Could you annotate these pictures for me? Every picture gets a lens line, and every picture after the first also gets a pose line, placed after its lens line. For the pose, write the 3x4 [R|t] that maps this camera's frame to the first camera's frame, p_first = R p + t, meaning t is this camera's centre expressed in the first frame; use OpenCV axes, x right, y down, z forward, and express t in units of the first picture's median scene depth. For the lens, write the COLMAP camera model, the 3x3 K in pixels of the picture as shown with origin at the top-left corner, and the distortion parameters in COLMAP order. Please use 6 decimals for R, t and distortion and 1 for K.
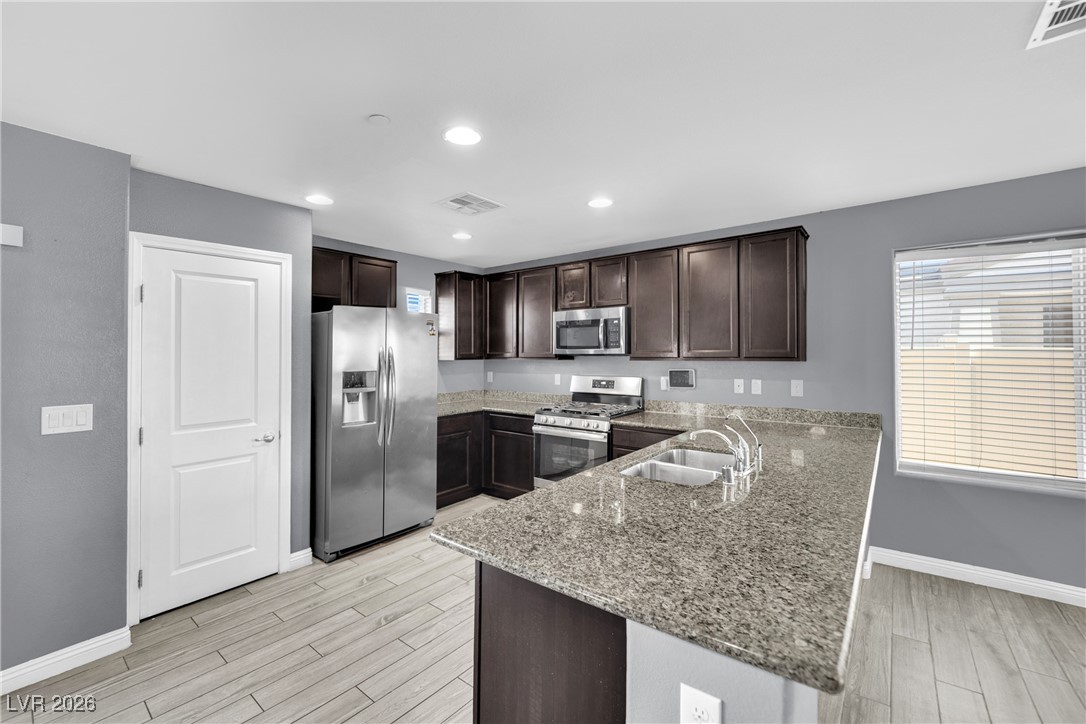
lens RADIAL K [[450.4, 0, 535.5], [0, 450.4, 350.6], [0, 0, 1]] dist [-0.003898, 0.000906]
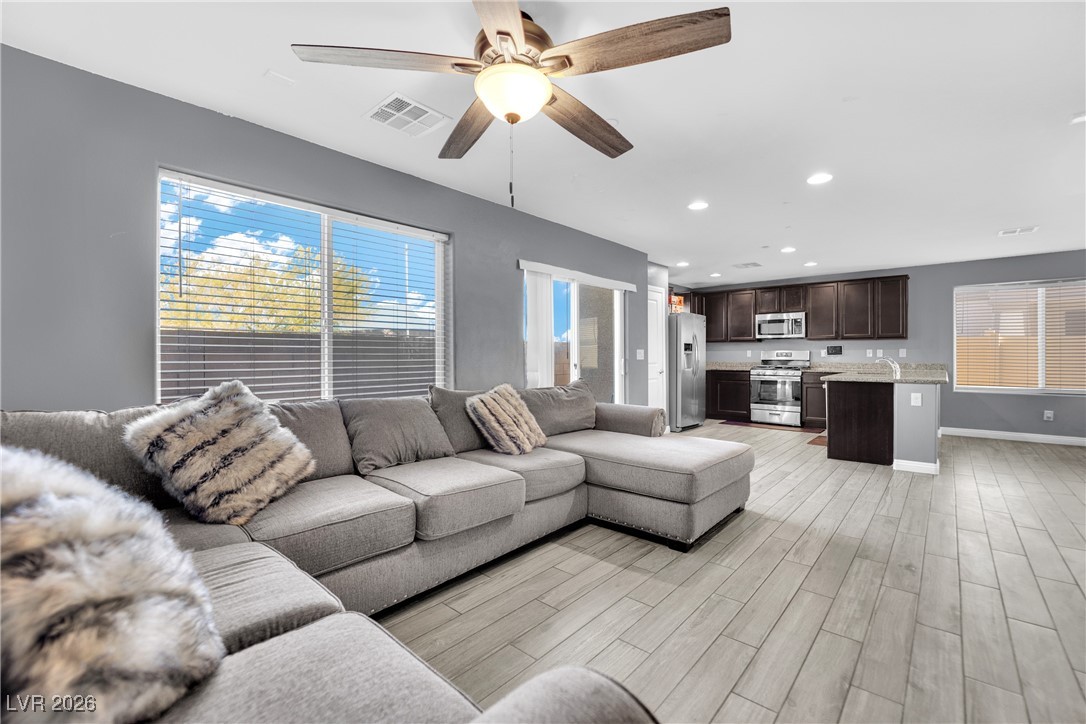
lens RADIAL K [[450.4, 0, 545.2], [0, 450.4, 358.3], [0, 0, 1]] dist [-0.003898, 0.000906]
pose [[0.999150, 0.006639, -0.040683, -0.999113], [-0.006278, 0.999940, 0.008992, 0.105305], [0.040741, -0.008729, 0.999132, -1.150338]]
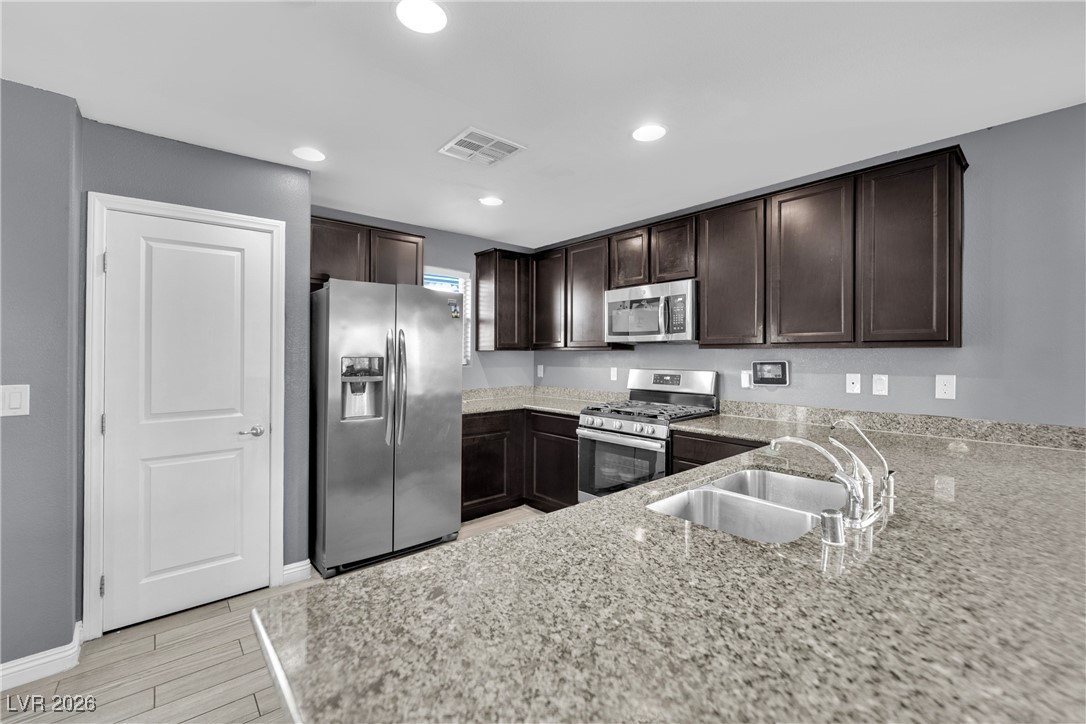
lens RADIAL K [[450.4, 0, 544.0], [0, 450.4, 351.6], [0, 0, 1]] dist [-0.003898, 0.000906]
pose [[0.984218, 0.005259, -0.176881, 0.102528], [-0.005324, 0.999986, 0.000106, 0.034205], [0.176879, 0.000838, 0.984232, 0.228126]]
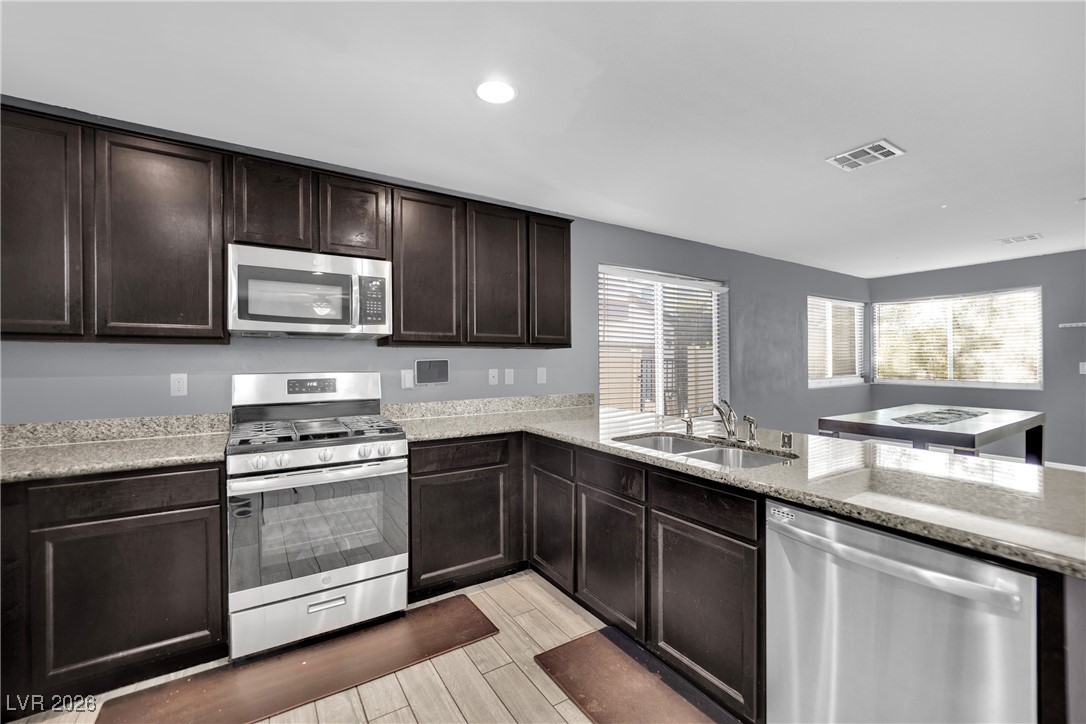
lens RADIAL K [[463.8, 0, 540.7], [0, 463.8, 361.1], [0, 0, 1]] dist [-0.004591, -0.000285]
pose [[0.321392, 0.001822, 0.946944, -0.448219], [-0.007237, 0.999974, 0.000532, 0.052764], [-0.946918, -0.007025, 0.321397, 0.702956]]
